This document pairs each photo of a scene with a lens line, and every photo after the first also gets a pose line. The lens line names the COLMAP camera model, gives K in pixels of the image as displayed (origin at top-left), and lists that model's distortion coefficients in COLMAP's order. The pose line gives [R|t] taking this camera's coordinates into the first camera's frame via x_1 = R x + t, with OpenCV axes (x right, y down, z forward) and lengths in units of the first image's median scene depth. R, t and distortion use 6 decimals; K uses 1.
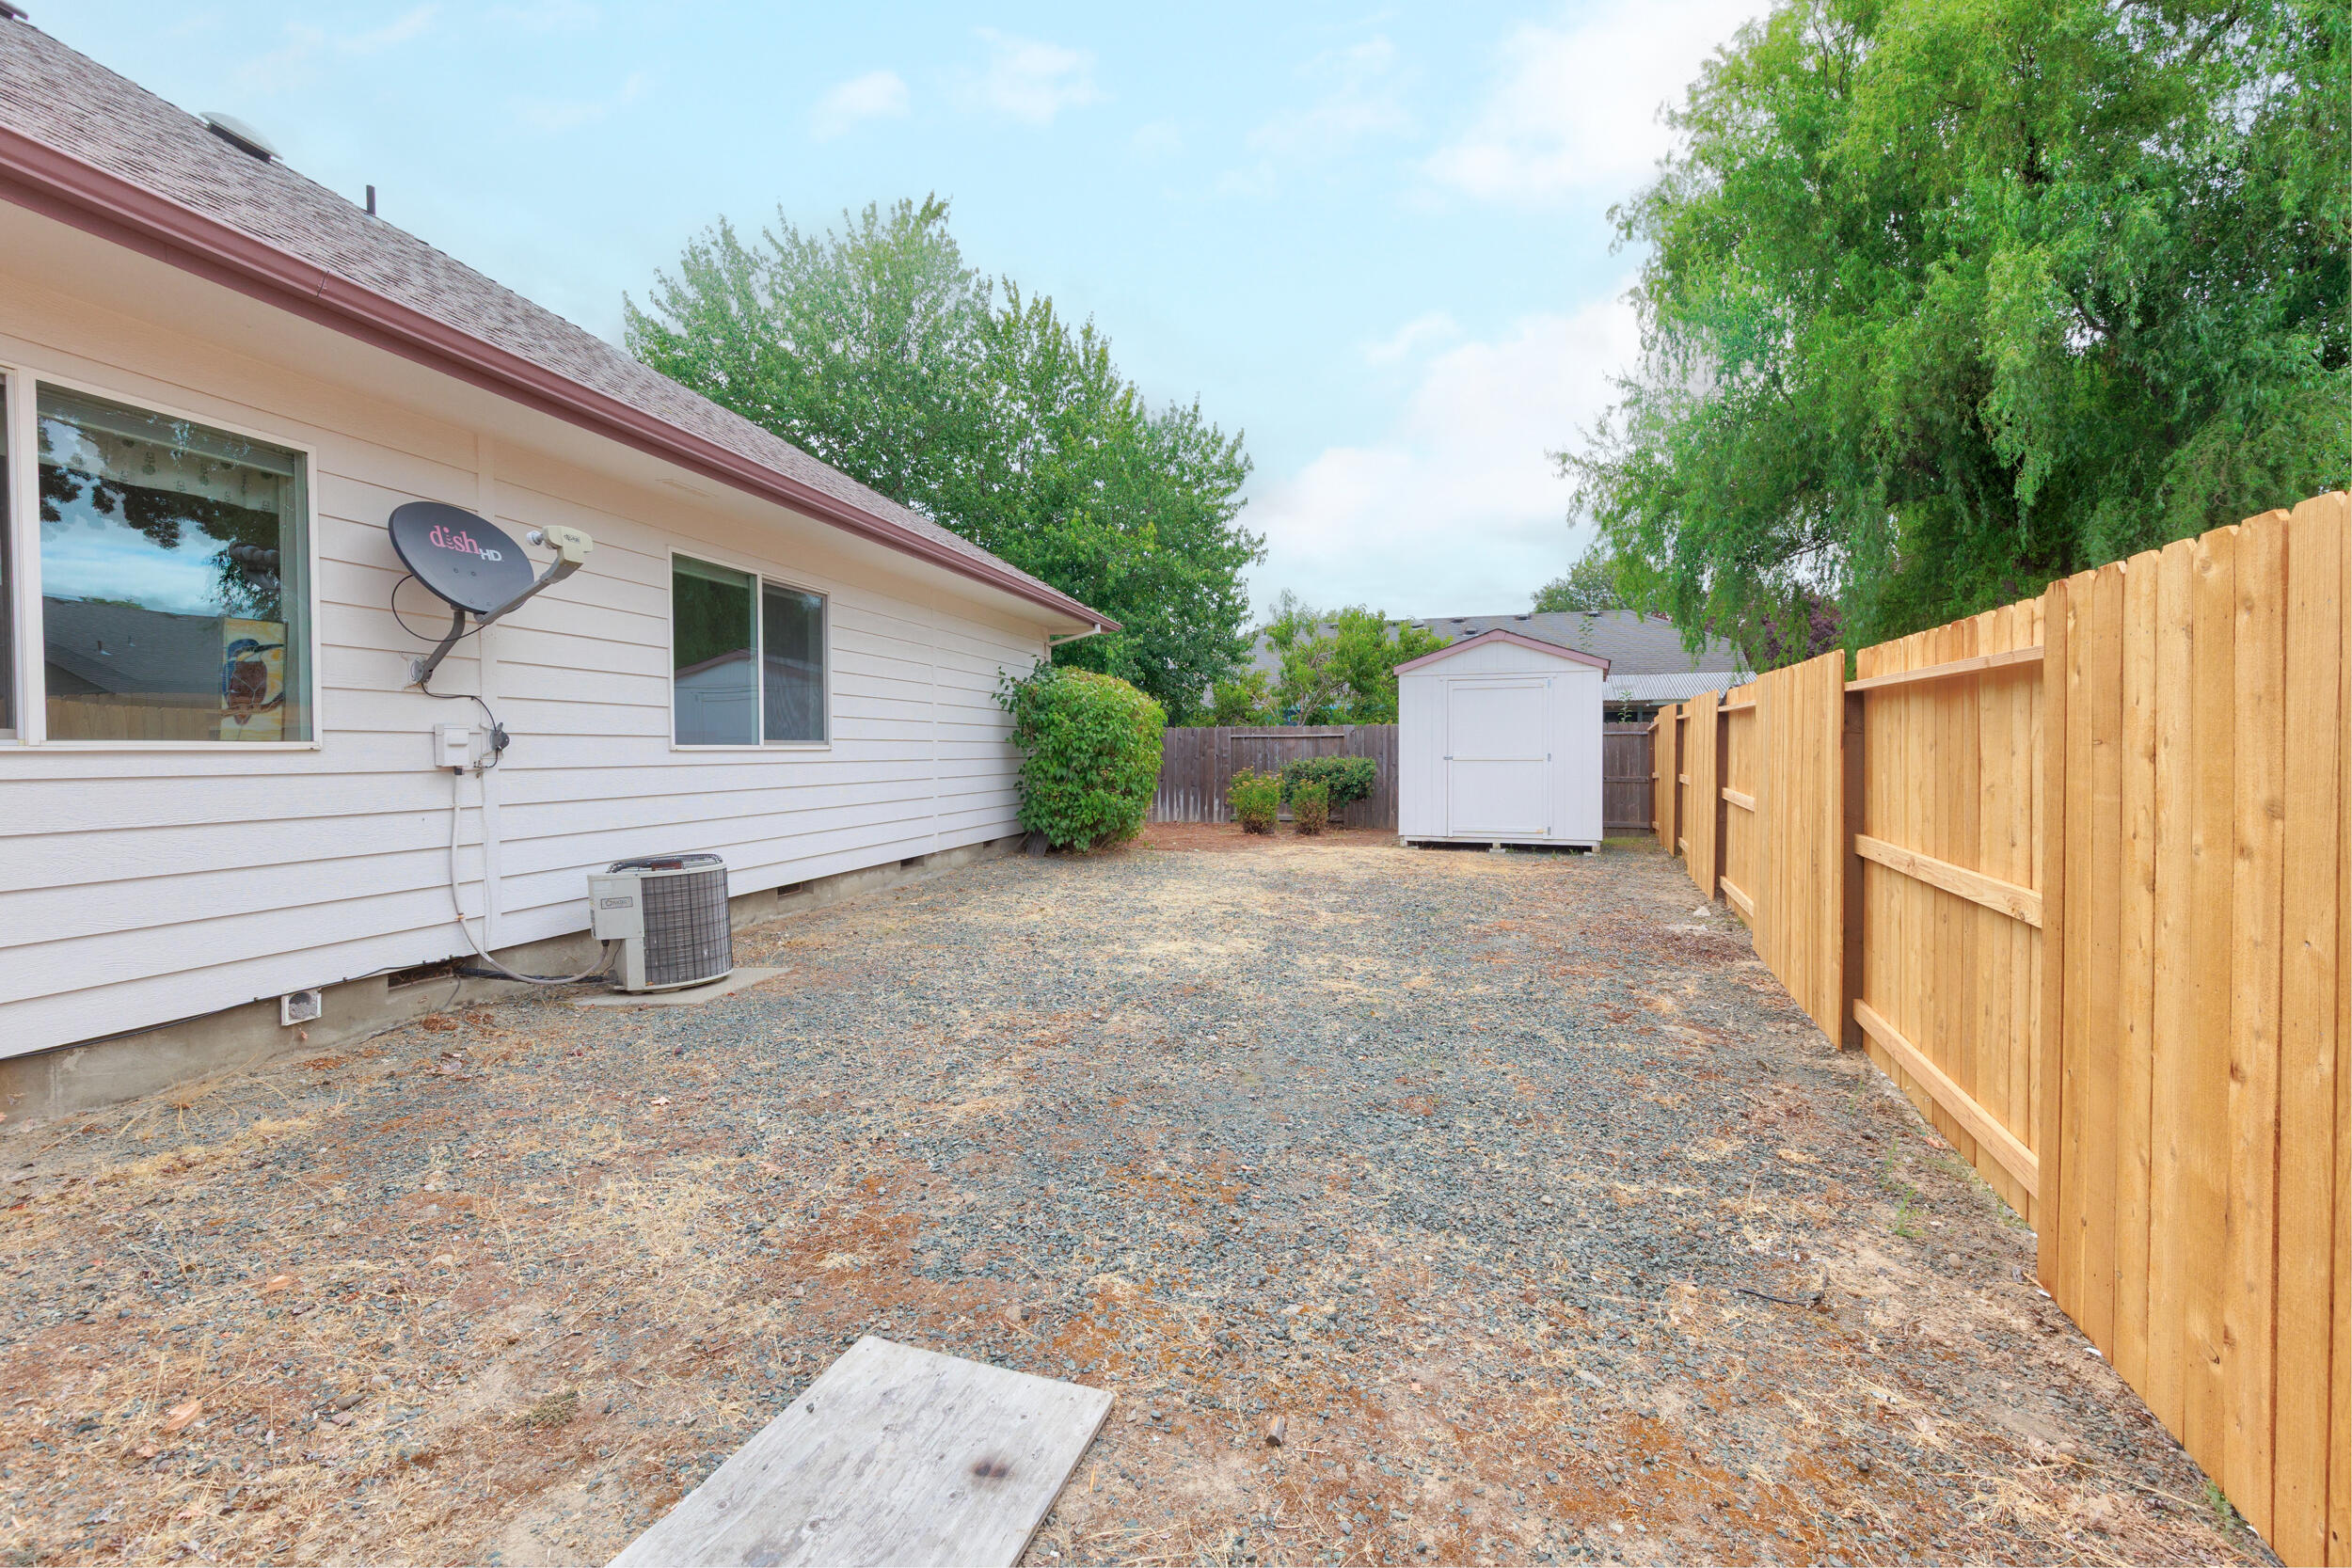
lens RADIAL K [[1084.6, 0, 1174.8], [0, 1084.6, 756.0], [0, 0, 1]] dist [-0.000020, -0.000012]
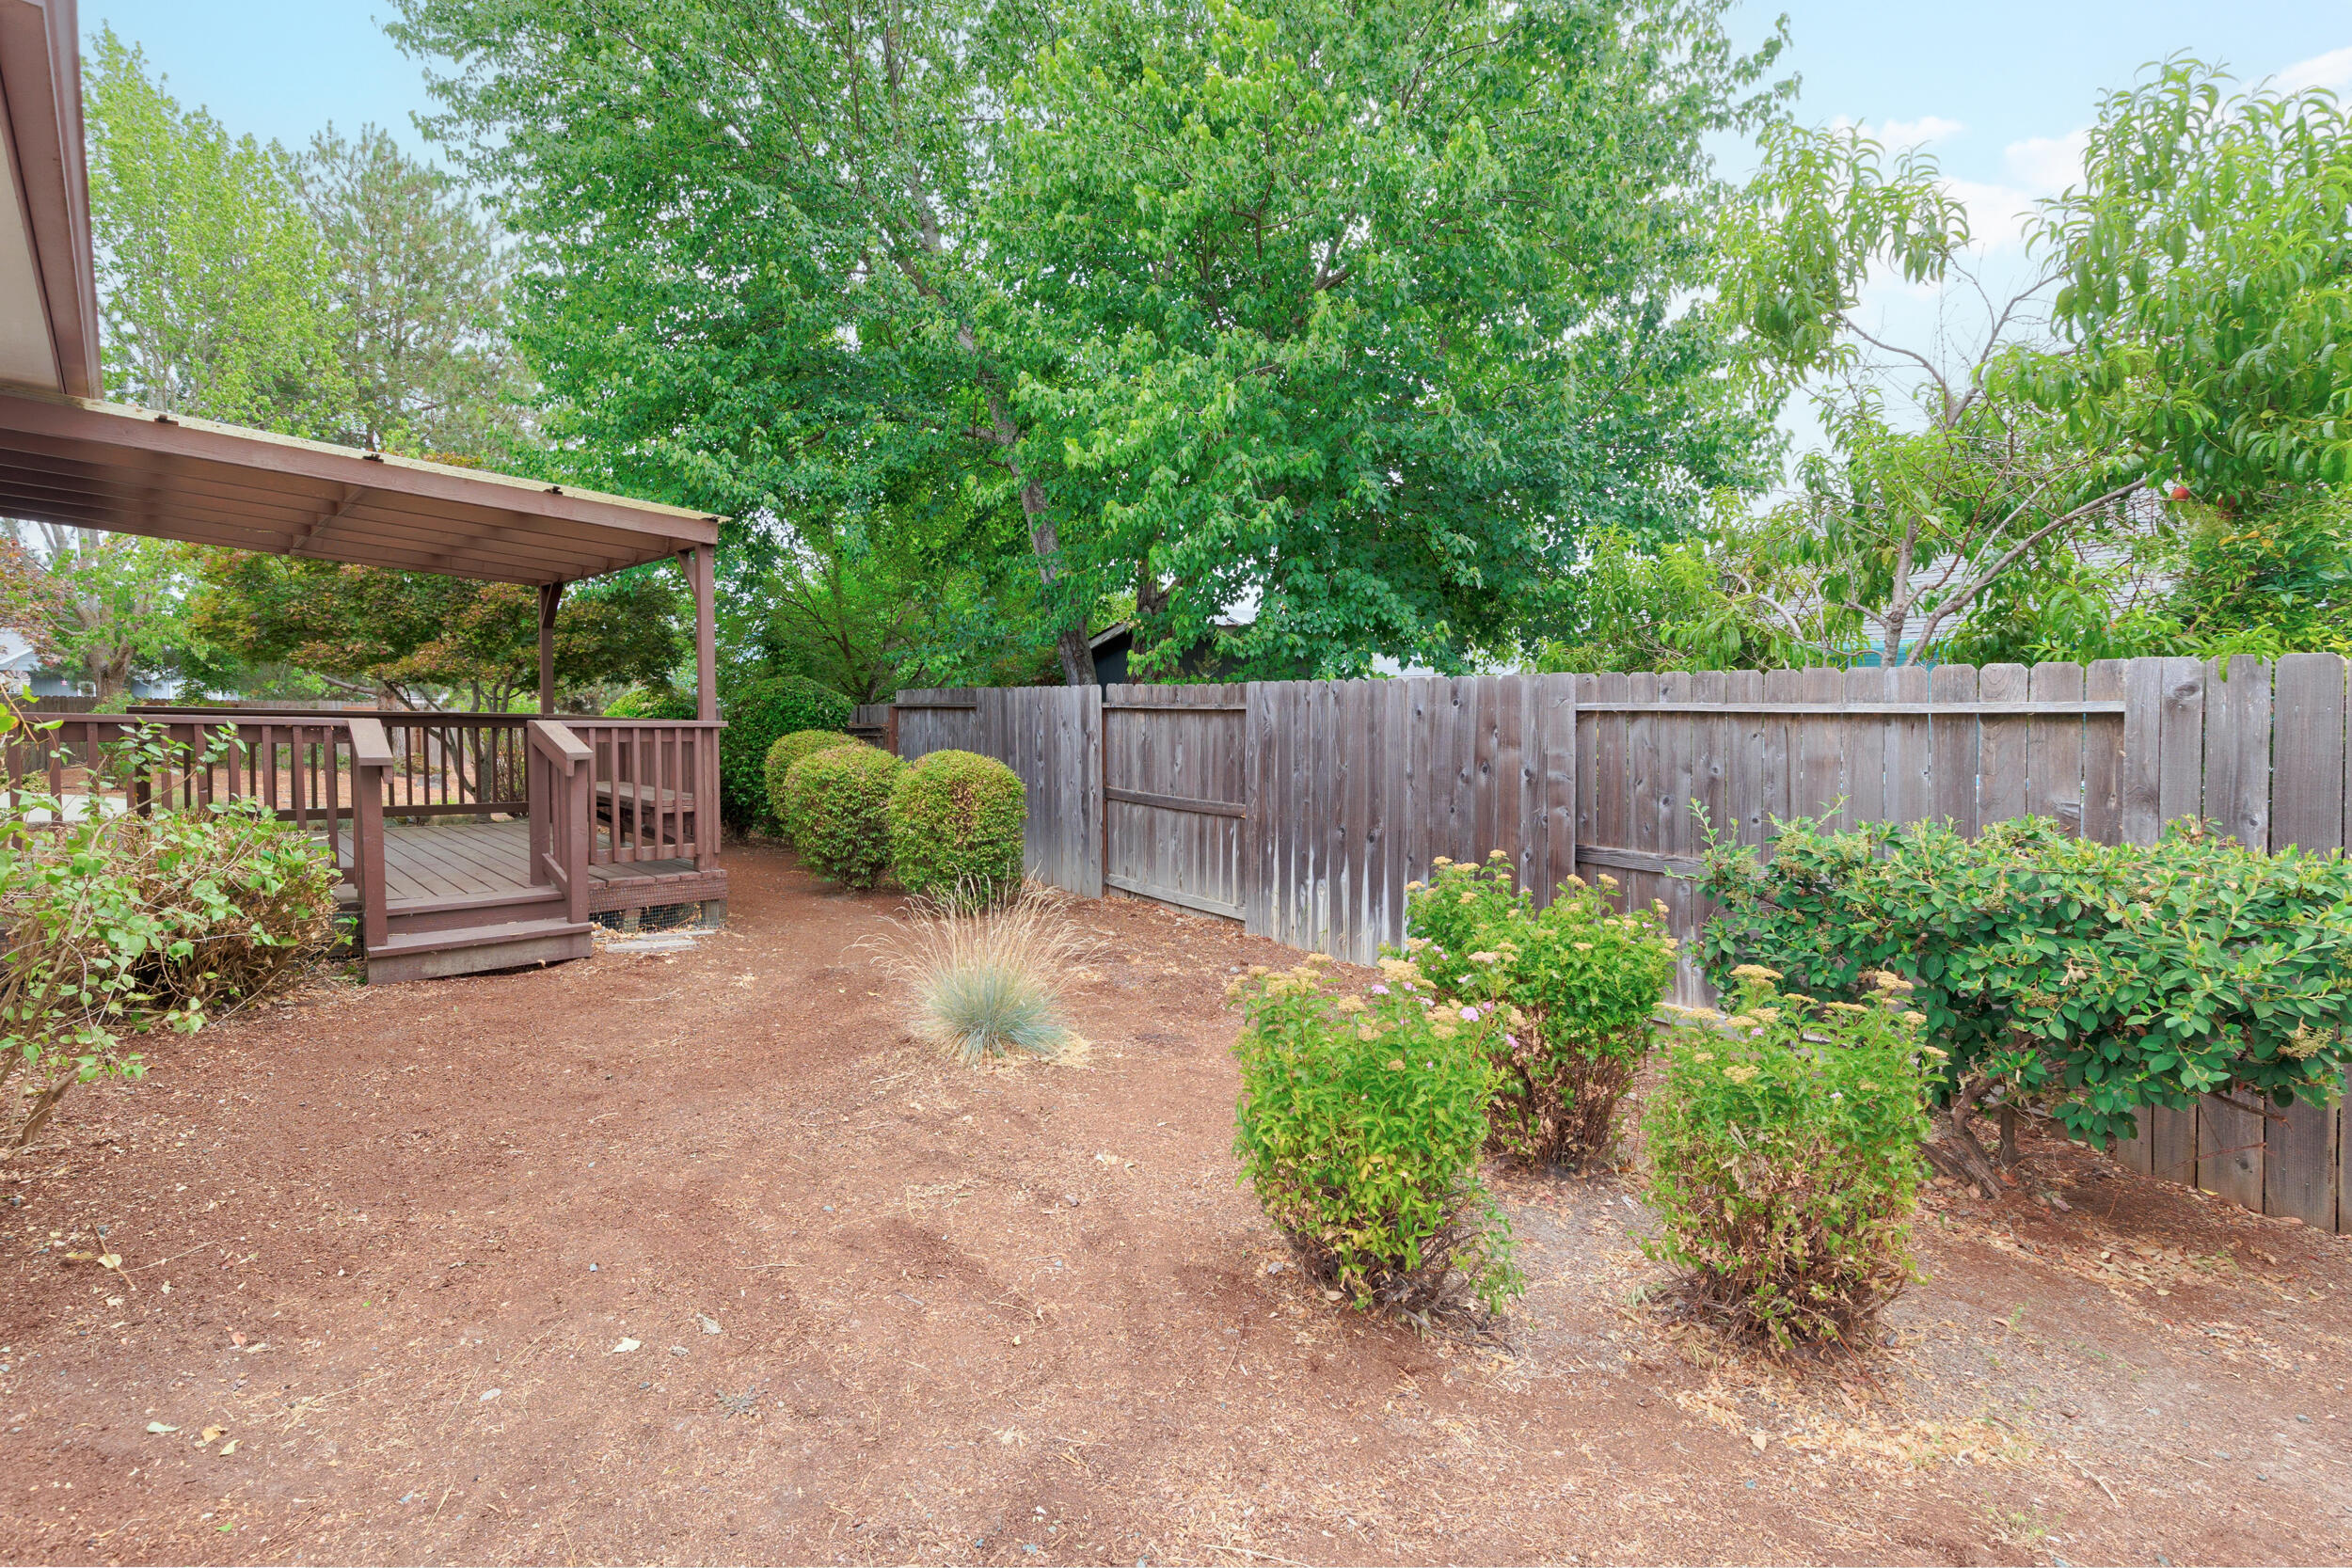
lens RADIAL K [[1077.0, 0, 1176.9], [0, 1077.0, 705.8], [0, 0, 1]] dist [-0.000711, -0.000228]
pose [[0.829843, 0.006963, -0.557953, 0.121005], [-0.014012, 0.999867, -0.008362, -0.015496], [0.557821, 0.014757, 0.829830, 0.730418]]
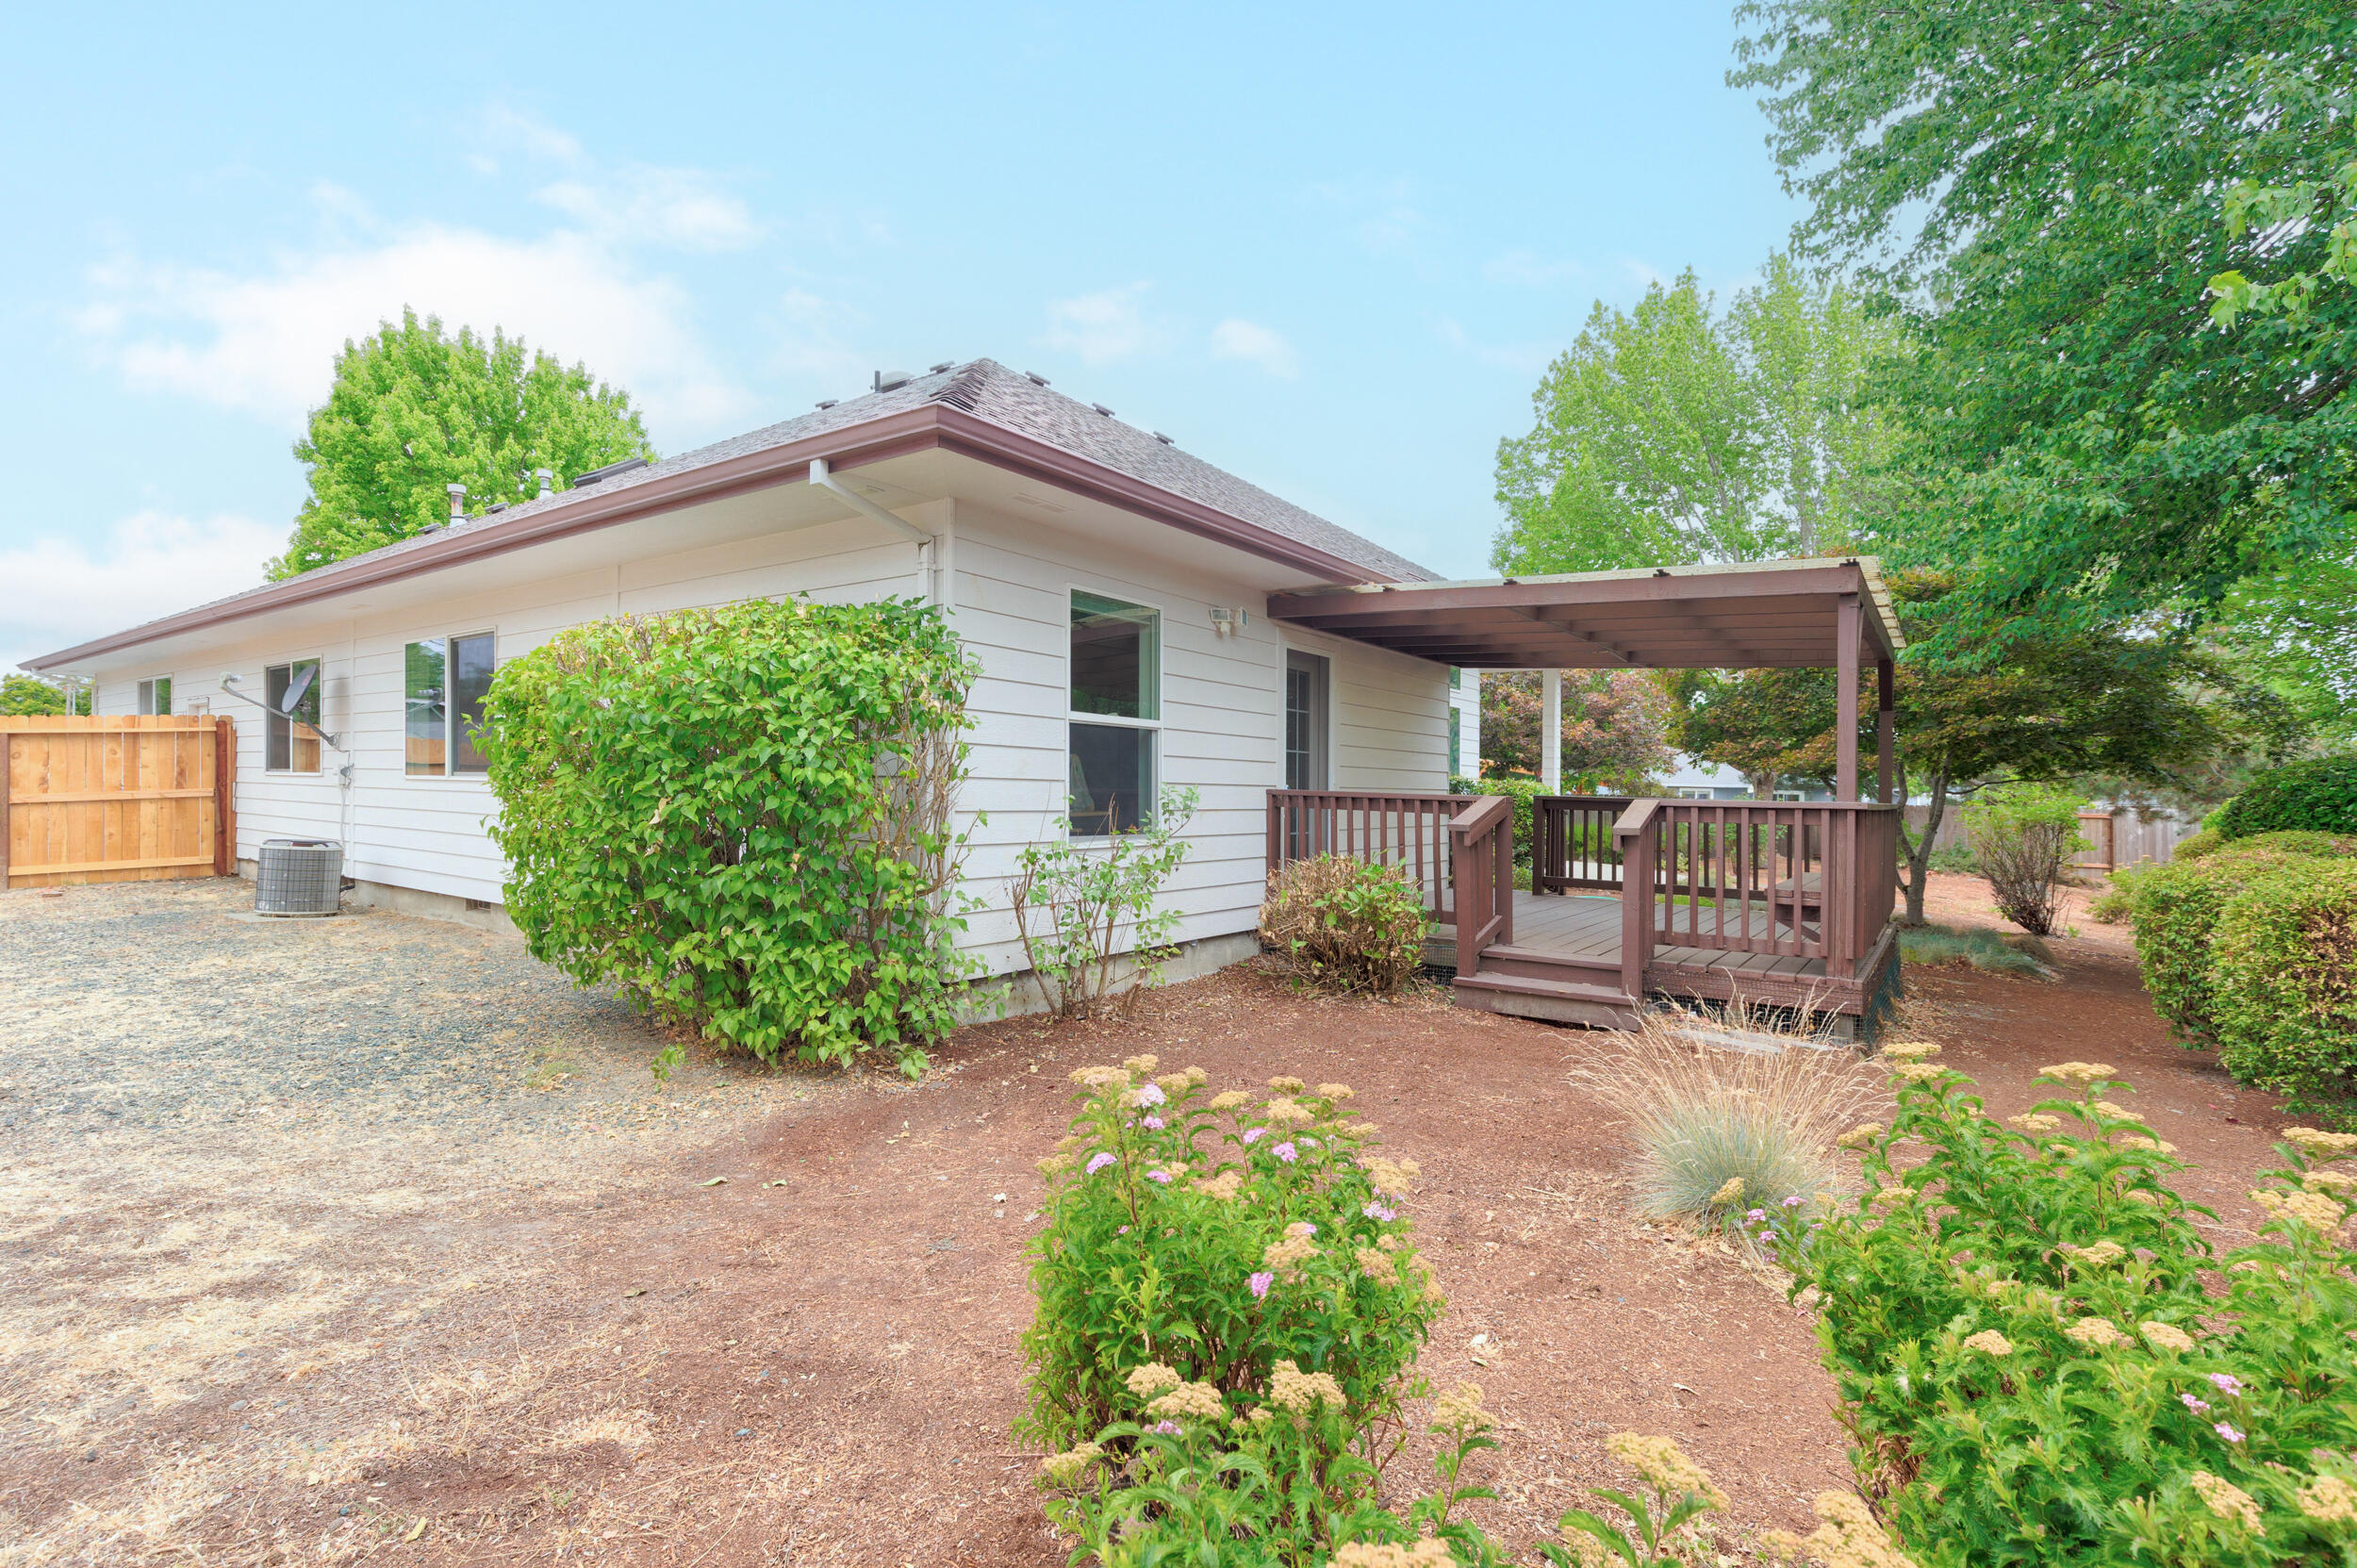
lens RADIAL K [[1101.5, 0, 1174.5], [0, 1101.5, 809.9], [0, 0, 1]] dist [-0.000137, -0.000051]
pose [[-0.412498, 0.003158, -0.910953, 0.195615], [-0.018724, 0.999753, 0.011945, -0.001789], [0.910766, 0.021984, -0.412337, 1.103402]]
